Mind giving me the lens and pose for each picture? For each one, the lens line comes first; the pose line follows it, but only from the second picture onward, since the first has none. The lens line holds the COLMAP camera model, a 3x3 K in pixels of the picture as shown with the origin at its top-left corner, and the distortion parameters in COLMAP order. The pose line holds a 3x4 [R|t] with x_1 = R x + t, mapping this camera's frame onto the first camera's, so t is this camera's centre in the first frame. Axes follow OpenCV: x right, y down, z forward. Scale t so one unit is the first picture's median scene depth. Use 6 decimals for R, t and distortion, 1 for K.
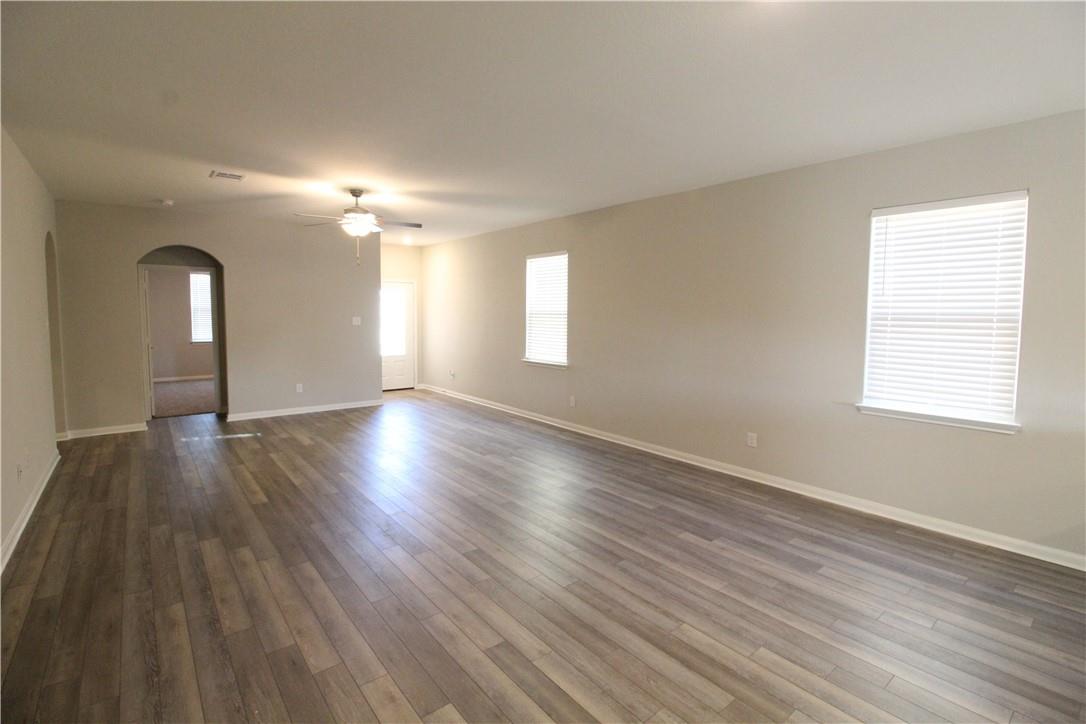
lens RADIAL K [[504.0, 0, 550.0], [0, 504.0, 360.7], [0, 0, 1]] dist [-0.008512, -0.001354]
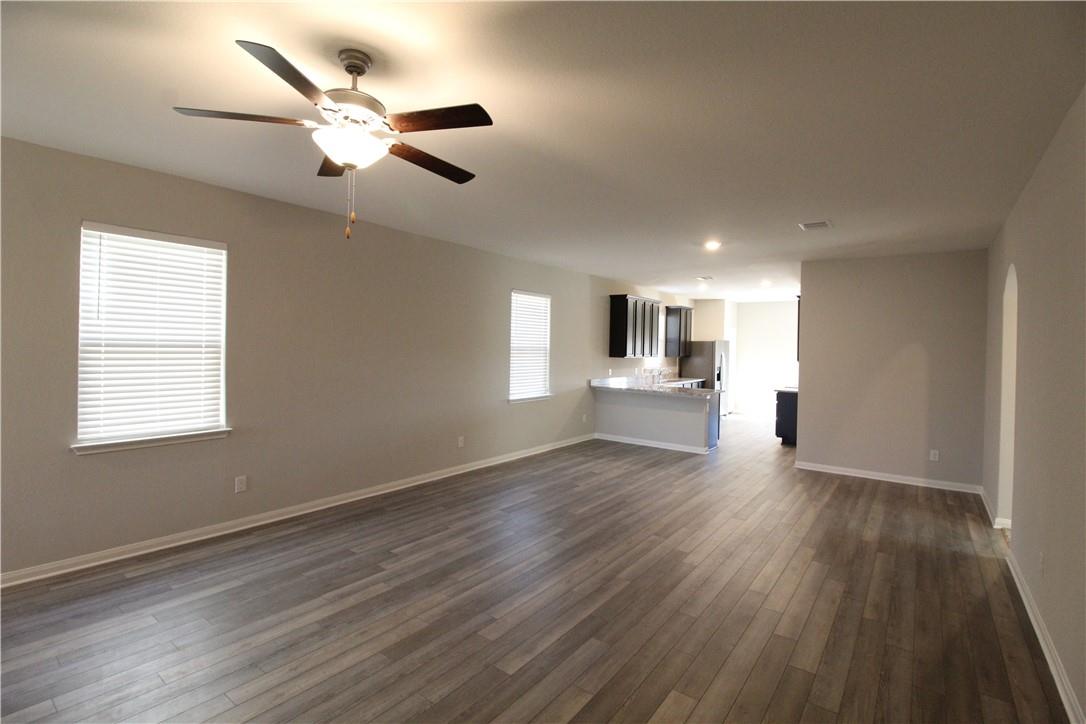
lens RADIAL K [[504.0, 0, 541.4], [0, 504.0, 352.9], [0, 0, 1]] dist [-0.008512, -0.001354]
pose [[-0.228202, -0.024808, 0.973298, -1.164557], [0.075219, 0.996238, 0.043029, -0.147993], [-0.970704, 0.083029, -0.225478, 1.345456]]
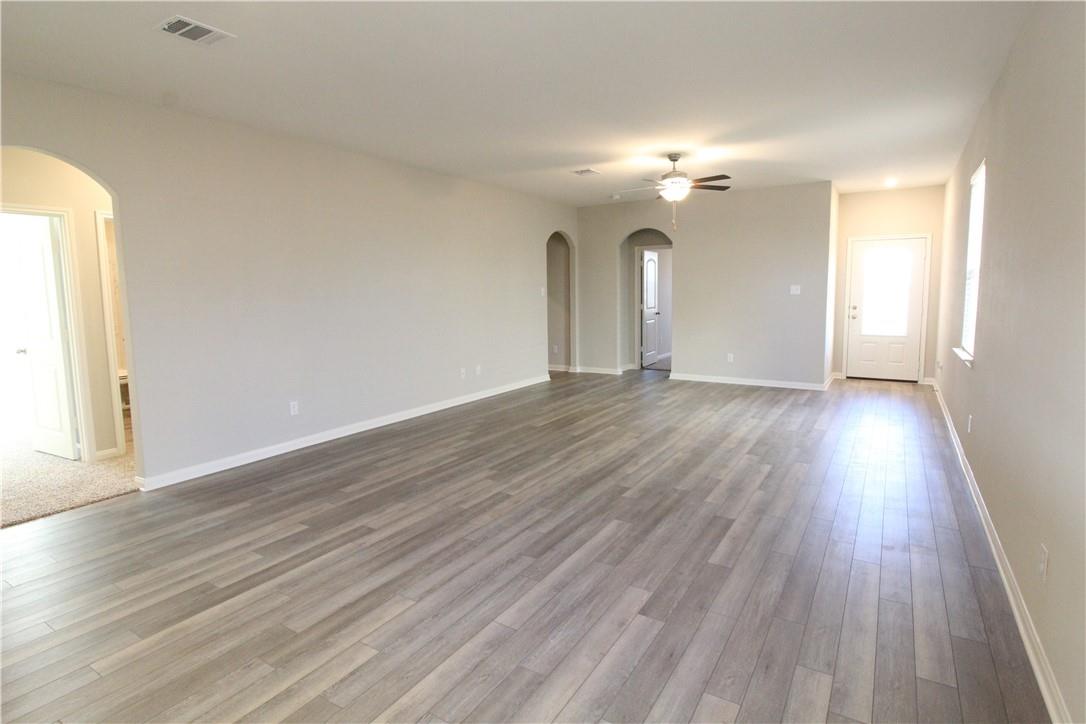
lens RADIAL K [[560.6, 0, 544.2], [0, 560.6, 351.9], [0, 0, 1]] dist [-0.009776, -0.005449]
pose [[0.318149, 0.091094, -0.943654, 0.848304], [-0.077303, 0.994551, 0.069945, -0.012792], [0.944884, 0.050694, 0.323457, 0.584391]]
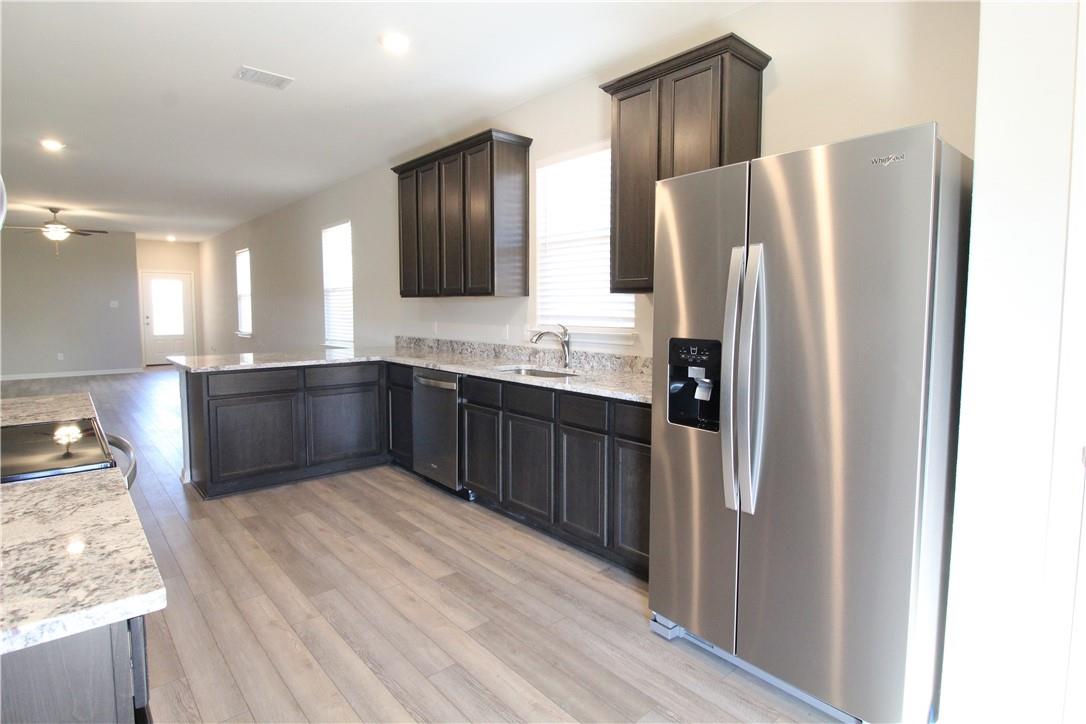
lens RADIAL K [[560.6, 0, 544.2], [0, 560.6, 345.3], [0, 0, 1]] dist [-0.009776, -0.005449]
pose [[0.999435, -0.009749, 0.032155, 1.329814], [0.010714, 0.999493, -0.029970, 0.158123], [-0.031846, 0.030298, 0.999033, -0.849307]]
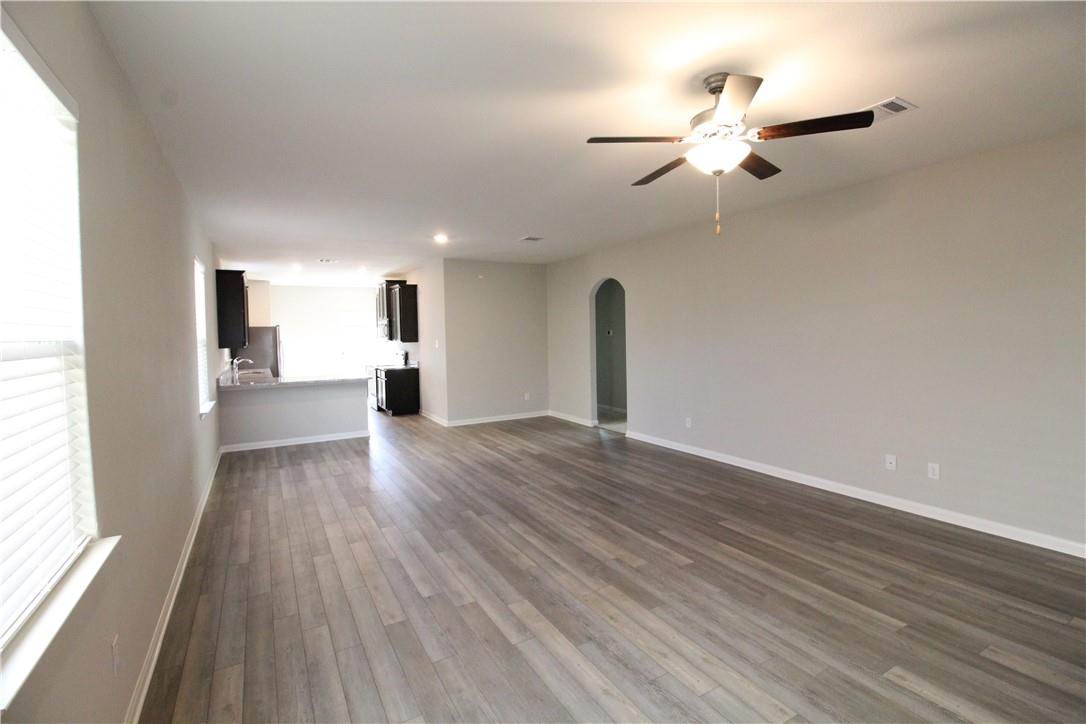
lens RADIAL K [[504.0, 0, 550.9], [0, 504.0, 354.9], [0, 0, 1]] dist [-0.008512, -0.001354]
pose [[-0.985647, 0.004225, 0.168769, -0.442491], [0.028925, 0.989131, 0.144161, -0.213834], [-0.166325, 0.146974, -0.975056, 2.133988]]
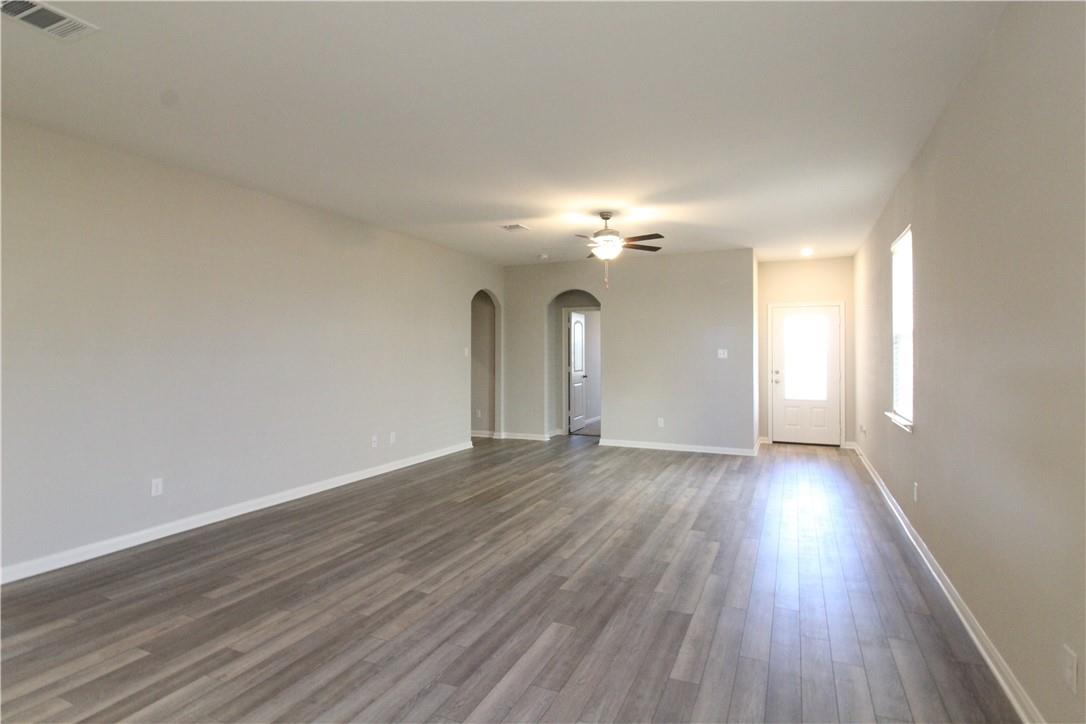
lens RADIAL K [[560.6, 0, 548.9], [0, 560.6, 345.3], [0, 0, 1]] dist [-0.009776, -0.005449]
pose [[0.453766, -0.021040, -0.890873, 0.722684], [-0.085697, 0.994057, -0.067126, -0.005506], [0.886991, 0.106804, 0.449266, 0.619369]]
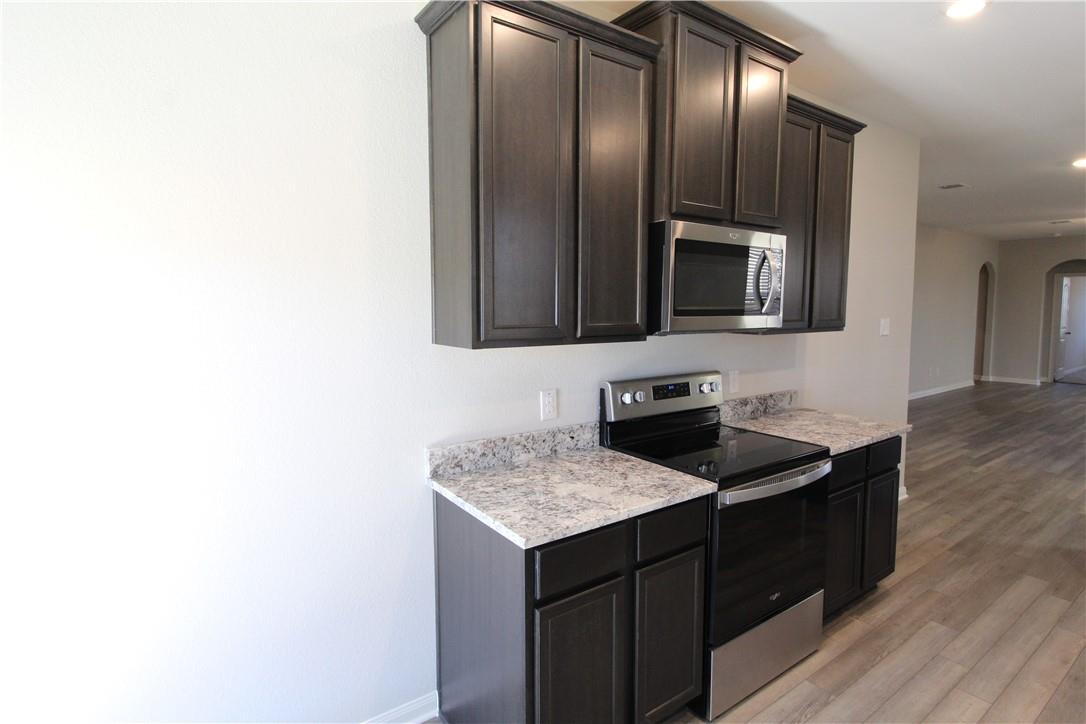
lens RADIAL K [[560.6, 0, 546.0], [0, 560.6, 353.9], [0, 0, 1]] dist [-0.009776, -0.005449]
pose [[-0.067517, 0.079695, -0.994530, 1.568376], [-0.097760, 0.991480, 0.086087, 0.078833], [0.992917, 0.103037, -0.059151, -0.612073]]
